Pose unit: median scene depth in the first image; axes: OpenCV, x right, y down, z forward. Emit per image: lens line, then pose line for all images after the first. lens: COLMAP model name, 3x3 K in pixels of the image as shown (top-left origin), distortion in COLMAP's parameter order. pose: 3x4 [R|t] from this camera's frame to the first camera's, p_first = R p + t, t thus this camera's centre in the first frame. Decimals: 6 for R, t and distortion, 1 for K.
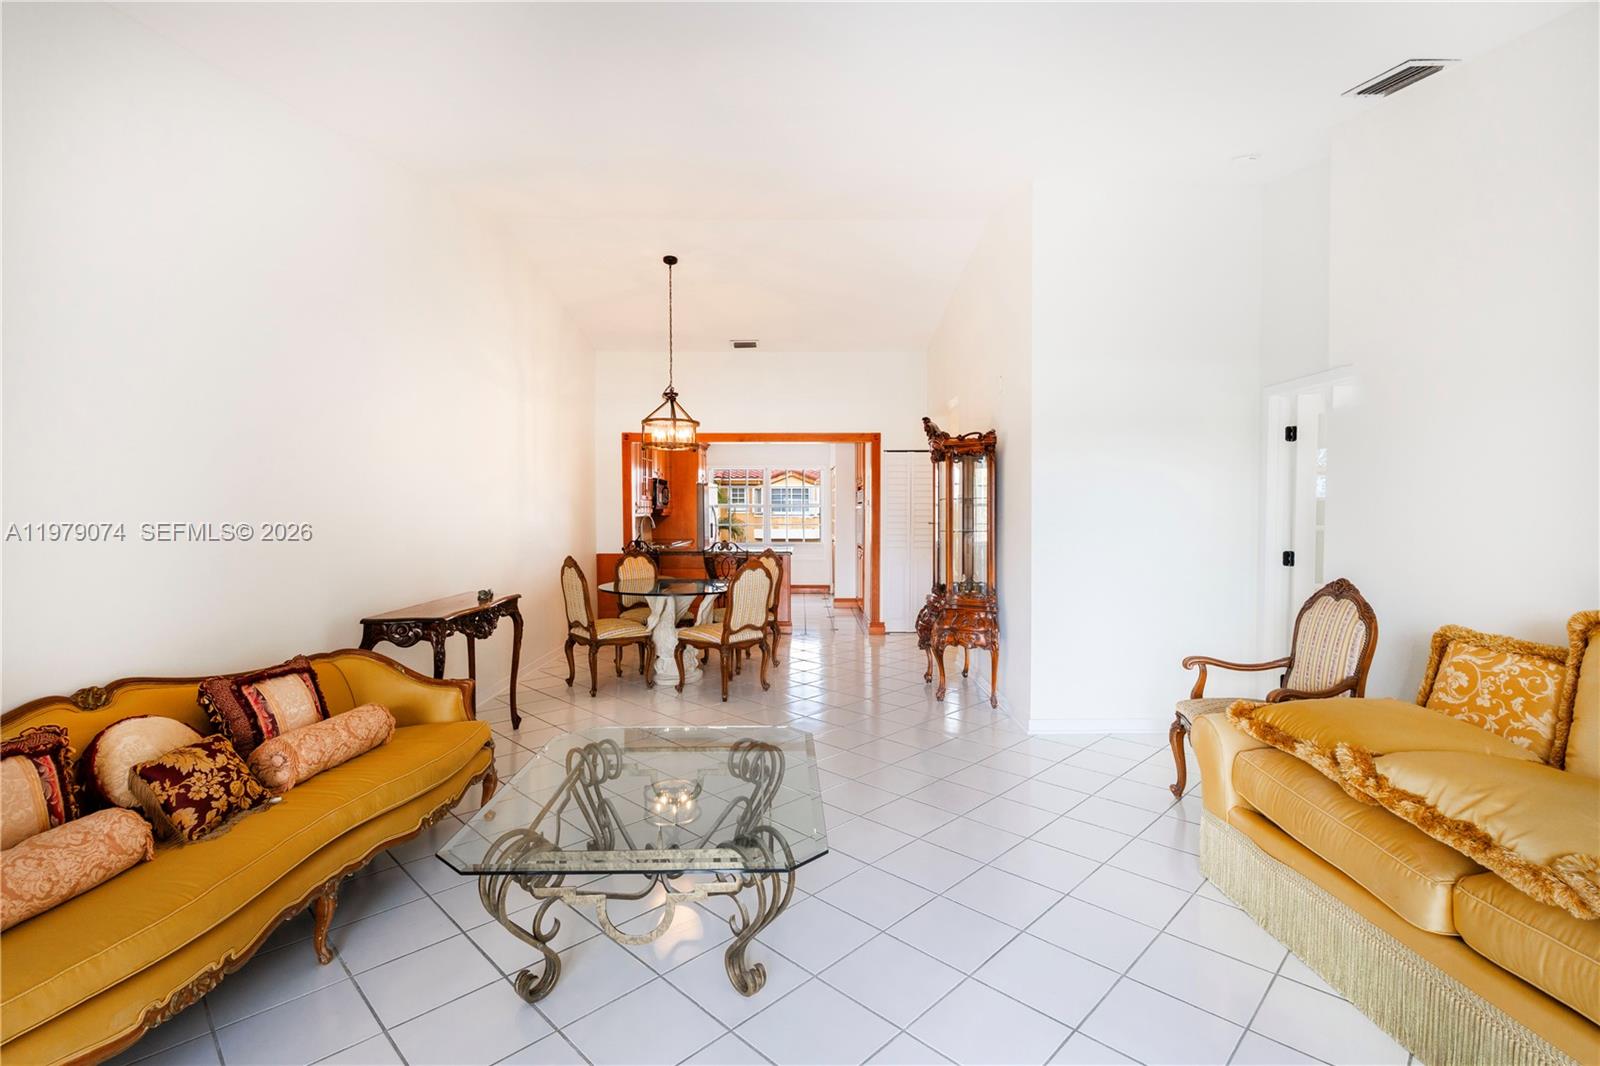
lens RADIAL K [[737.5, 0, 797.5], [0, 737.5, 531.9], [0, 0, 1]] dist [-0.008548, 0.002053]
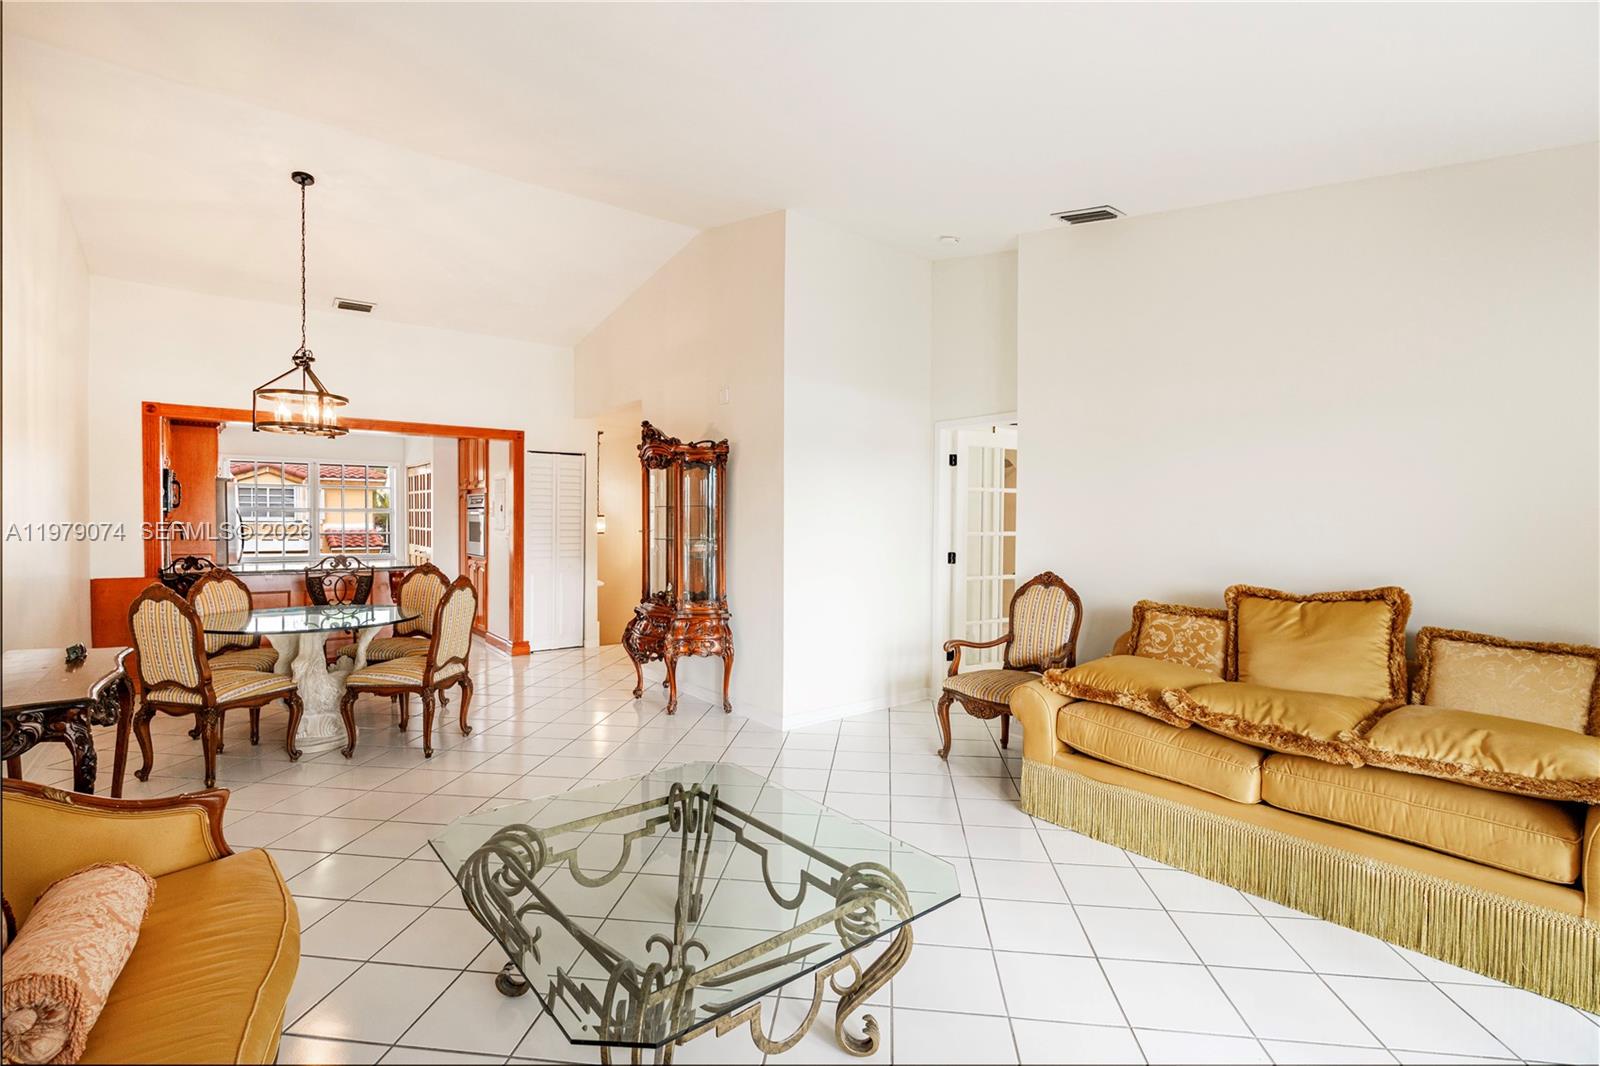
lens RADIAL K [[737.5, 0, 797.5], [0, 737.5, 531.9], [0, 0, 1]] dist [-0.008548, 0.002053]
pose [[0.787070, -0.004989, 0.616844, -0.278668], [0.010372, 0.999933, -0.005146, -0.004308], [-0.616777, 0.010448, 0.787069, 0.133855]]
